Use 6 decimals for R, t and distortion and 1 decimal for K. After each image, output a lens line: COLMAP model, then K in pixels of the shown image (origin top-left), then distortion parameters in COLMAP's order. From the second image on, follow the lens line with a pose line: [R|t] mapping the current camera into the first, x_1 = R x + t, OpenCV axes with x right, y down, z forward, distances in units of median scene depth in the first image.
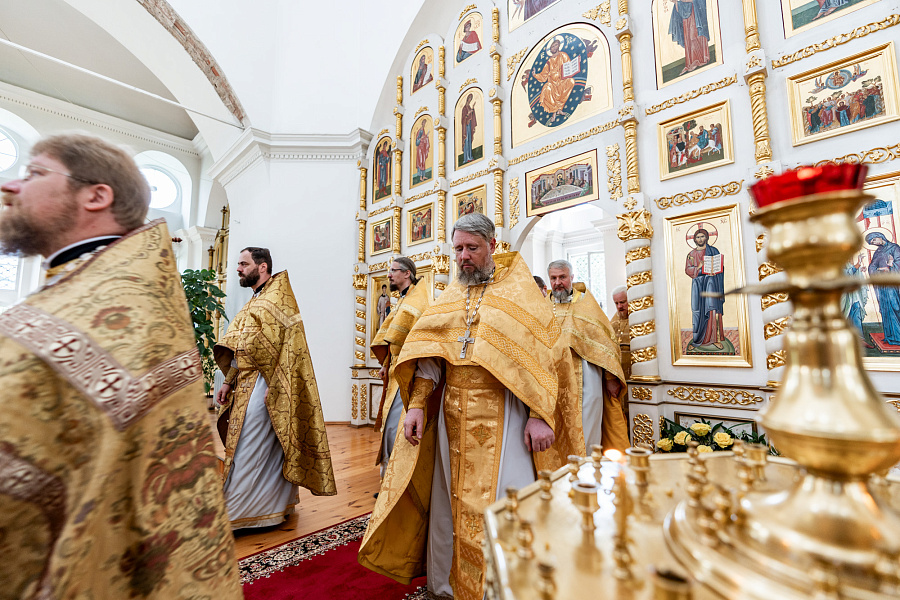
lens RADIAL K [[407.7, 0, 450.0], [0, 407.7, 300.0], [0, 0, 1]] dist [-0.003455, -0.000168]
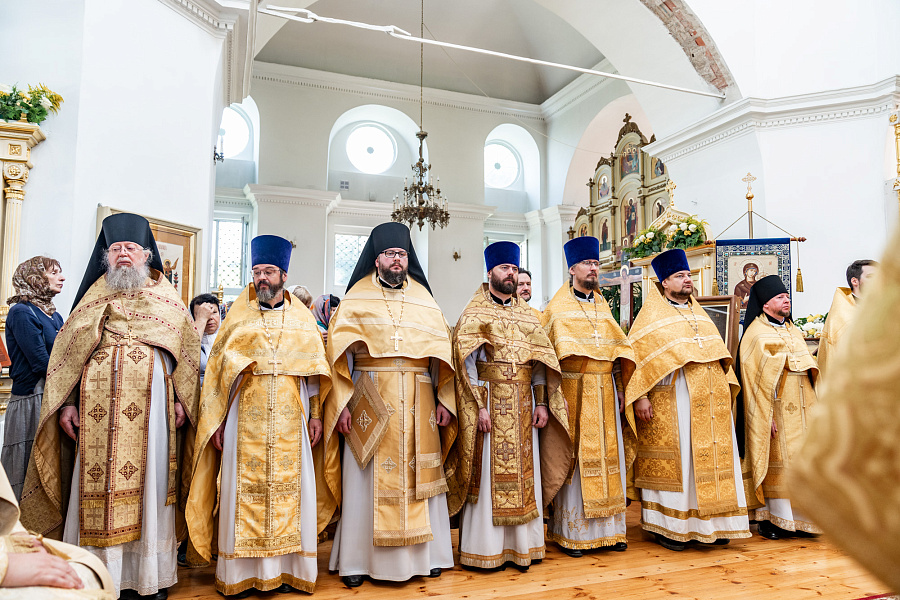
lens RADIAL K [[607.8, 0, 450.0], [0, 607.8, 300.0], [0, 0, 1]] dist [-0.000735, -0.000242]
pose [[0.900135, -0.025911, -0.434839, -0.612790], [0.041723, 0.998768, 0.026855, -0.055481], [0.433607, -0.042316, 0.900108, -0.590580]]
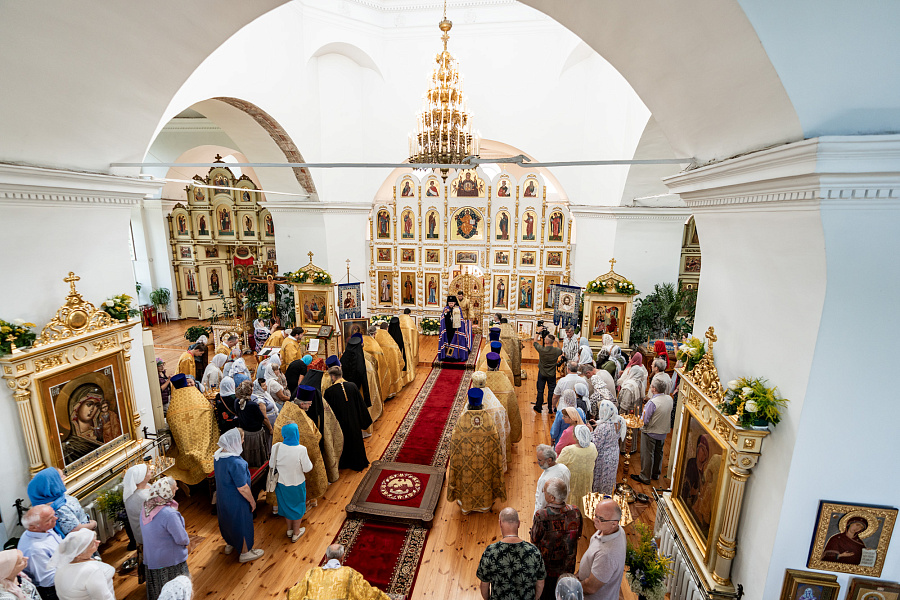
lens RADIAL K [[407.7, 0, 450.0], [0, 407.7, 300.0], [0, 0, 1]] dist [-0.003455, -0.000168]
pose [[0.824060, -0.100390, 0.557536, -1.389133], [-0.075889, 0.955740, 0.284257, -0.704690], [-0.561396, -0.276556, 0.779969, -1.306424]]
